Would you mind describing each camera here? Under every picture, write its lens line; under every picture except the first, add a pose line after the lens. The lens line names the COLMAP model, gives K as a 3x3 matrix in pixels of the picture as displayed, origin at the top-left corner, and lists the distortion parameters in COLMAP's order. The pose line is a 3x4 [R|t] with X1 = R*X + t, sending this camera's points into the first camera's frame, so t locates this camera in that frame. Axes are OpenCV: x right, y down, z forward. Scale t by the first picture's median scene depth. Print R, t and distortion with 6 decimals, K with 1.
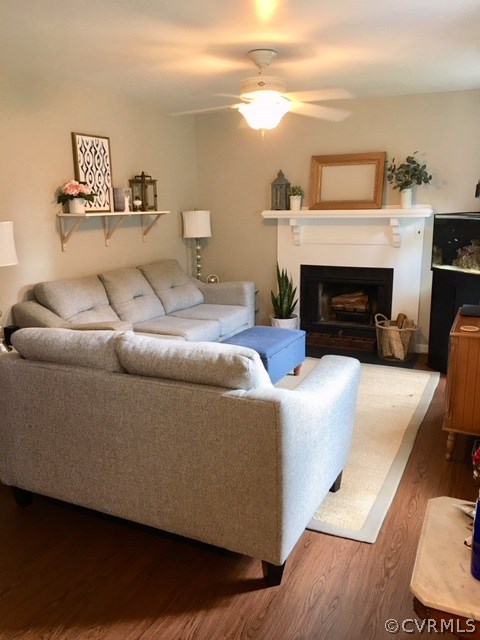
lens RADIAL K [[538.9, 0, 237.3], [0, 538.9, 321.6], [0, 0, 1]] dist [0.018834, 0.004020]
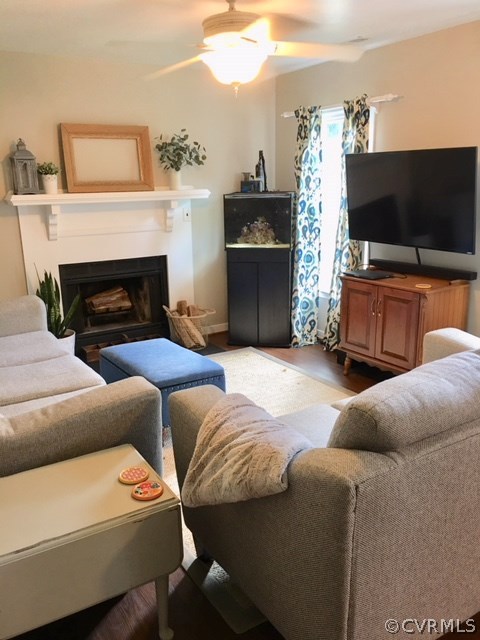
lens RADIAL K [[538.9, 0, 237.7], [0, 538.9, 319.4], [0, 0, 1]] dist [0.018834, 0.004020]
pose [[0.518972, -0.207389, 0.829251, -0.443419], [0.196734, 0.973057, 0.120232, -0.078217], [-0.831844, 0.100745, 0.545790, 0.402402]]
